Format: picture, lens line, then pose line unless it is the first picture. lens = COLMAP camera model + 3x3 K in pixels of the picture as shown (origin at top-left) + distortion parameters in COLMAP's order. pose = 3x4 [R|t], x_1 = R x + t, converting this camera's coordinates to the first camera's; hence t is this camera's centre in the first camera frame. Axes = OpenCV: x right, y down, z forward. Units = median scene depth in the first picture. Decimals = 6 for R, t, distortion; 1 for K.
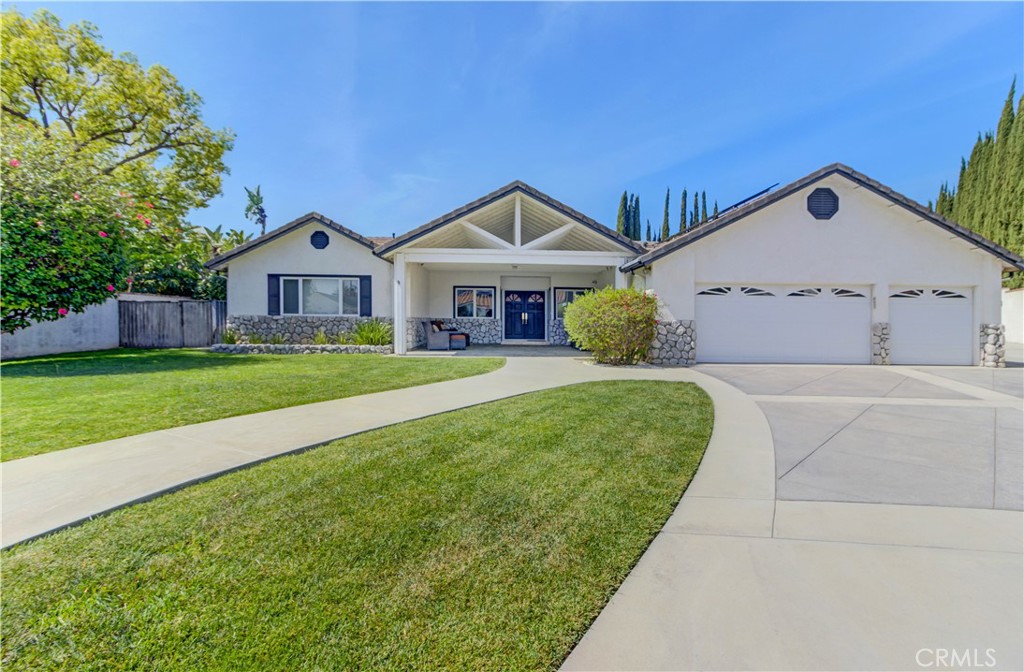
lens RADIAL K [[470.8, 0, 504.5], [0, 470.8, 336.3], [0, 0, 1]] dist [0.006699, 0.003481]
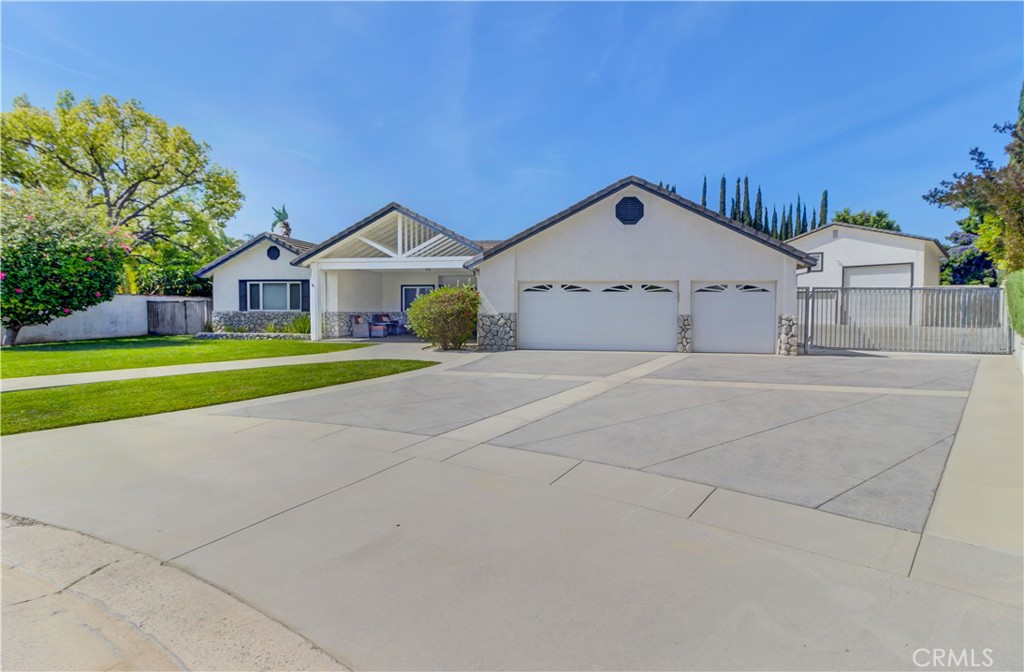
lens RADIAL K [[470.8, 0, 523.2], [0, 470.8, 335.5], [0, 0, 1]] dist [0.006699, 0.003481]
pose [[0.979639, 0.003932, -0.200731, 0.585949], [-0.000266, 0.999833, 0.018287, 0.000566], [0.200769, -0.017861, 0.979476, -0.155515]]
